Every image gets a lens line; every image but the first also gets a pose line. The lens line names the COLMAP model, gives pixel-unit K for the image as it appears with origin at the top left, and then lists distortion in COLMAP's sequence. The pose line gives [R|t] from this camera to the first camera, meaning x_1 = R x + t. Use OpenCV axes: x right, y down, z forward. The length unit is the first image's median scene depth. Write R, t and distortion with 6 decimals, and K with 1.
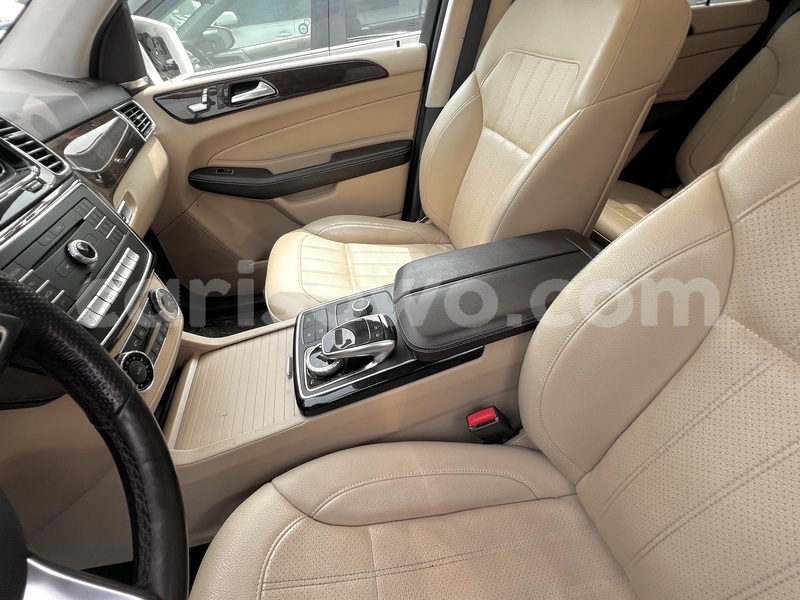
lens RADIAL K [[380.6, 0, 400.0], [0, 380.6, 300.0], [0, 0, 1]] dist [-0.003612, -0.000065]
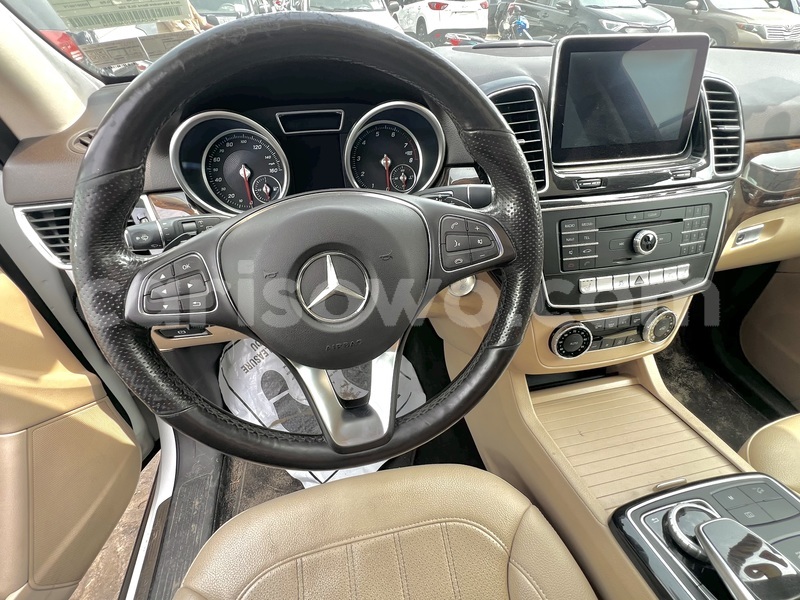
lens RADIAL K [[380.6, 0, 400.0], [0, 380.6, 300.0], [0, 0, 1]] dist [-0.003612, -0.000065]
pose [[0.000695, 0.653130, -0.757246, 0.042134], [-0.606144, 0.602555, 0.519151, -0.102619], [0.795355, 0.458639, 0.396309, 0.071780]]
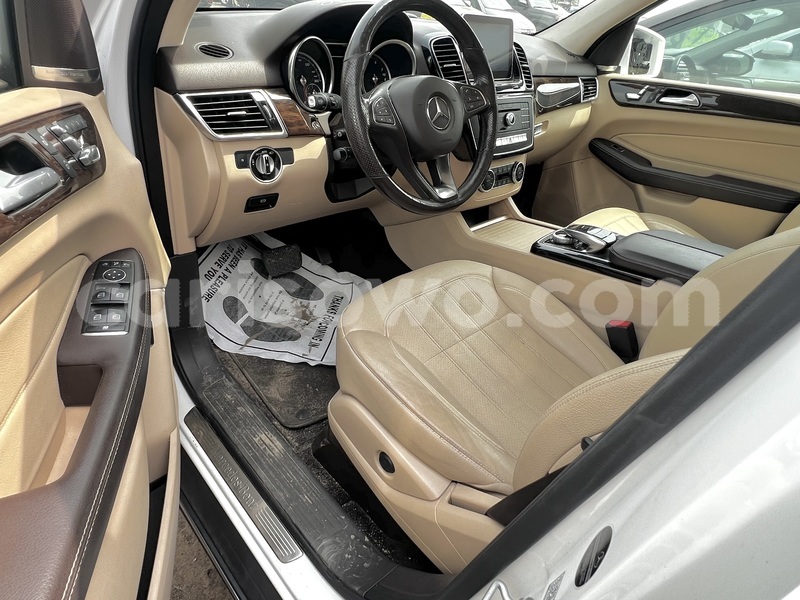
lens RADIAL K [[444.8, 0, 400.0], [0, 444.8, 300.0], [0, 0, 1]] dist [-0.003975, -0.001086]
pose [[0.506299, 0.576278, -0.641534, 0.629289], [-0.630251, 0.755037, 0.180840, 0.354275], [0.588596, 0.312768, 0.745474, -0.549050]]
